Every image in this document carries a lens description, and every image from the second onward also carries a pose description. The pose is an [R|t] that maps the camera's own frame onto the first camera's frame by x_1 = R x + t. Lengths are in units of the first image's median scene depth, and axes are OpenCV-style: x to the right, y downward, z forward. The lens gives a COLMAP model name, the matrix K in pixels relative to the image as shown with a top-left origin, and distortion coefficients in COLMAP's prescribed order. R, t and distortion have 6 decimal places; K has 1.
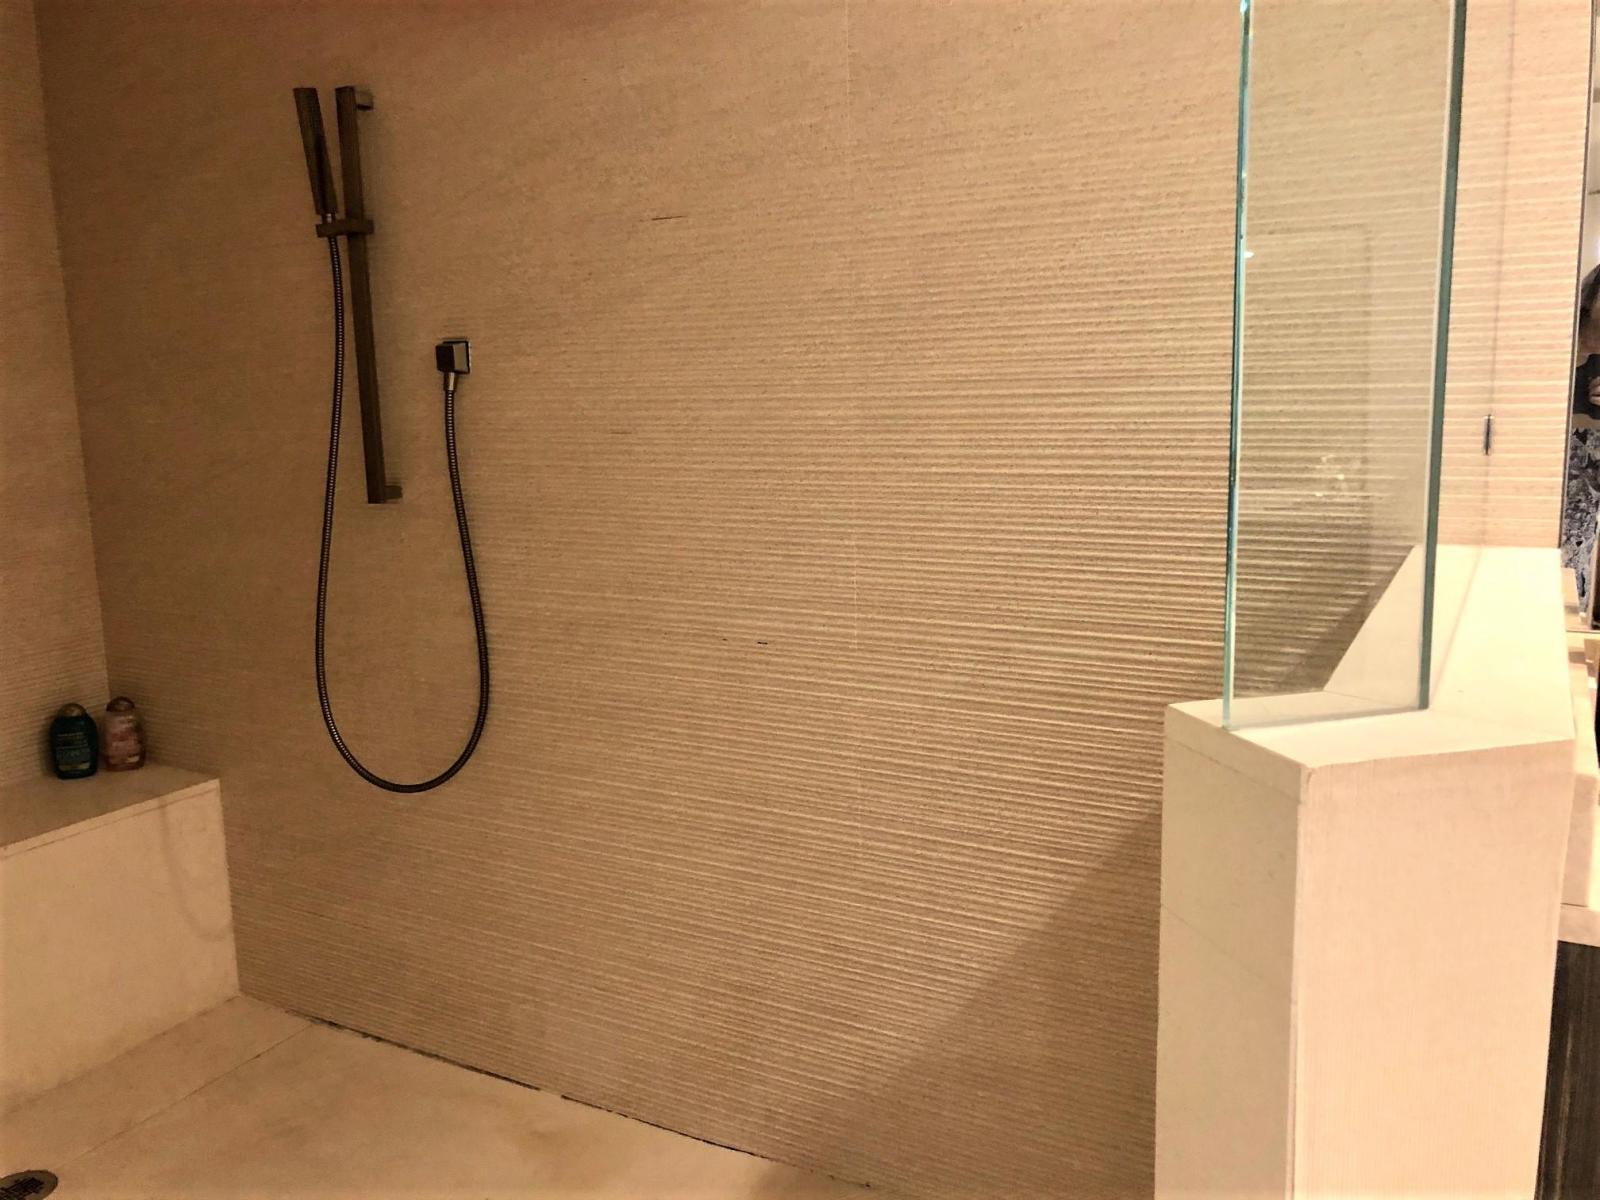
lens RADIAL K [[1339.0, 0, 801.1], [0, 1339.0, 600.5], [0, 0, 1]] dist [0.041508, -0.036759]
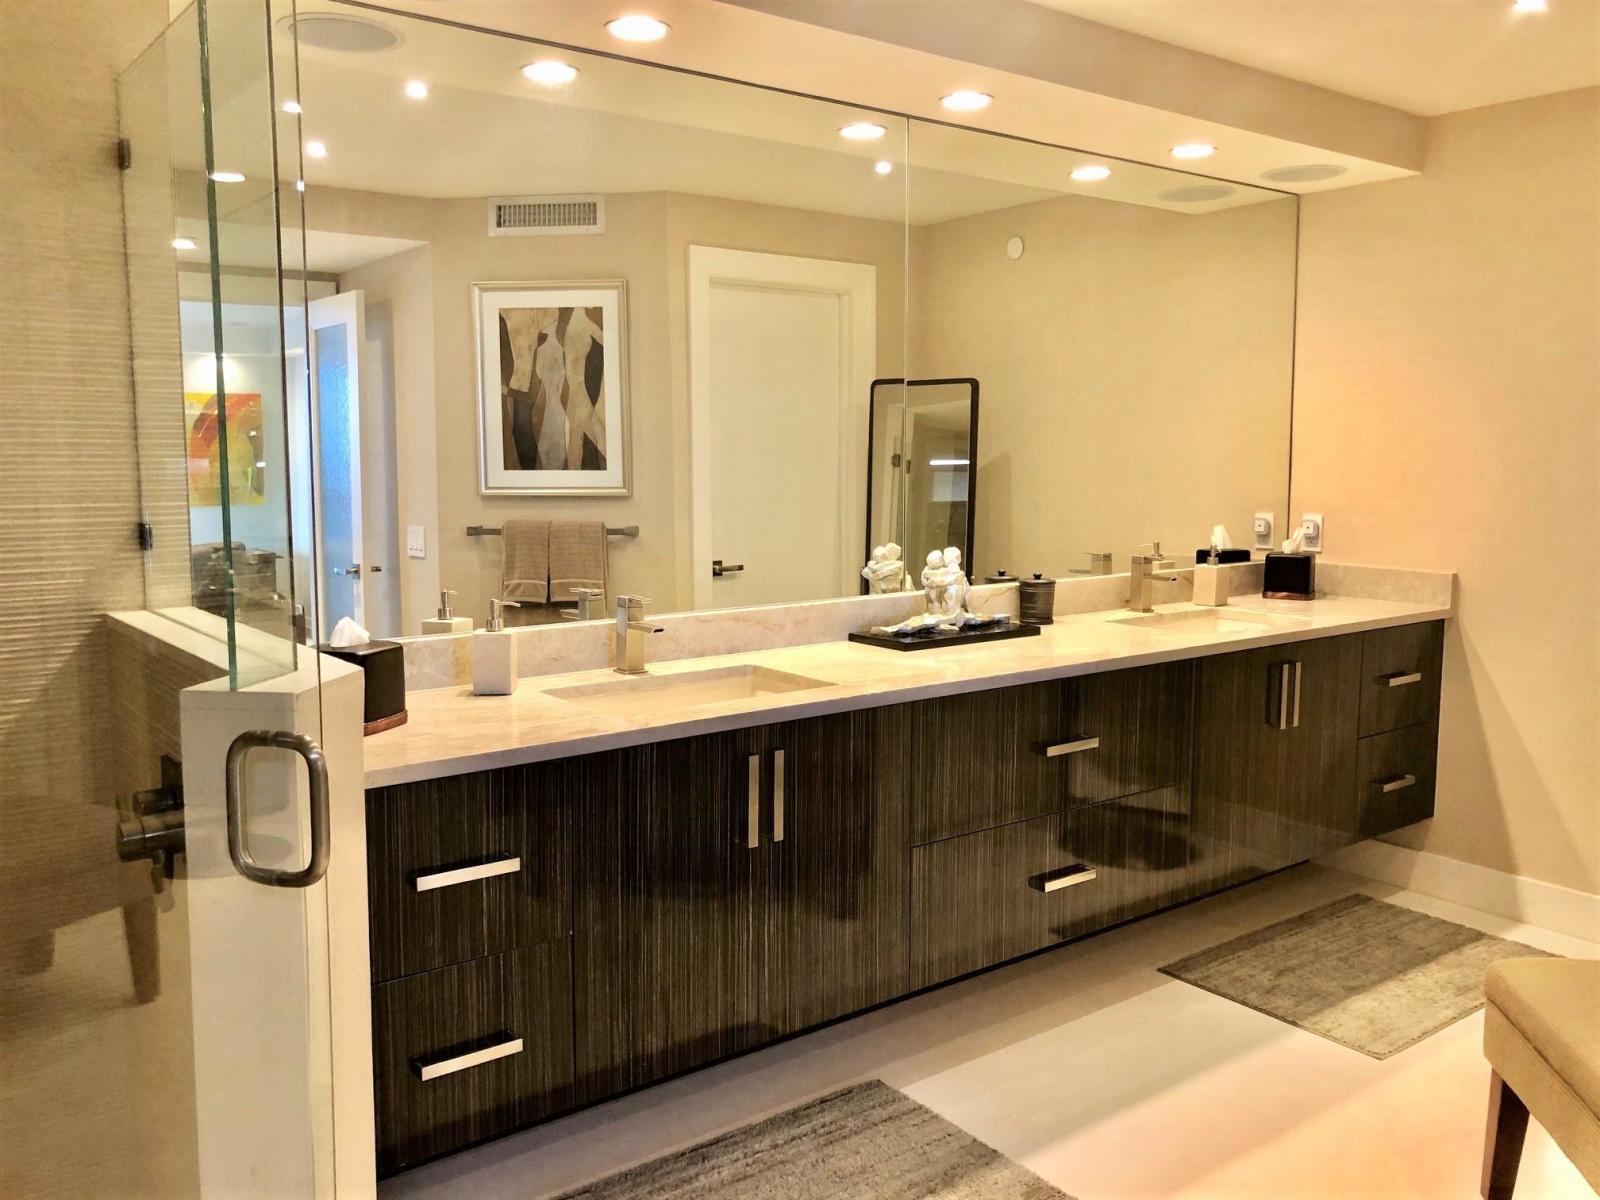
lens RADIAL K [[1339.0, 0, 798.8], [0, 1339.0, 599.9], [0, 0, 1]] dist [0.041508, -0.036759]
pose [[0.358381, -0.071804, 0.930810, -0.630175], [0.152264, 0.988183, 0.017605, 0.032953], [-0.921075, 0.135420, 0.365079, -0.227963]]
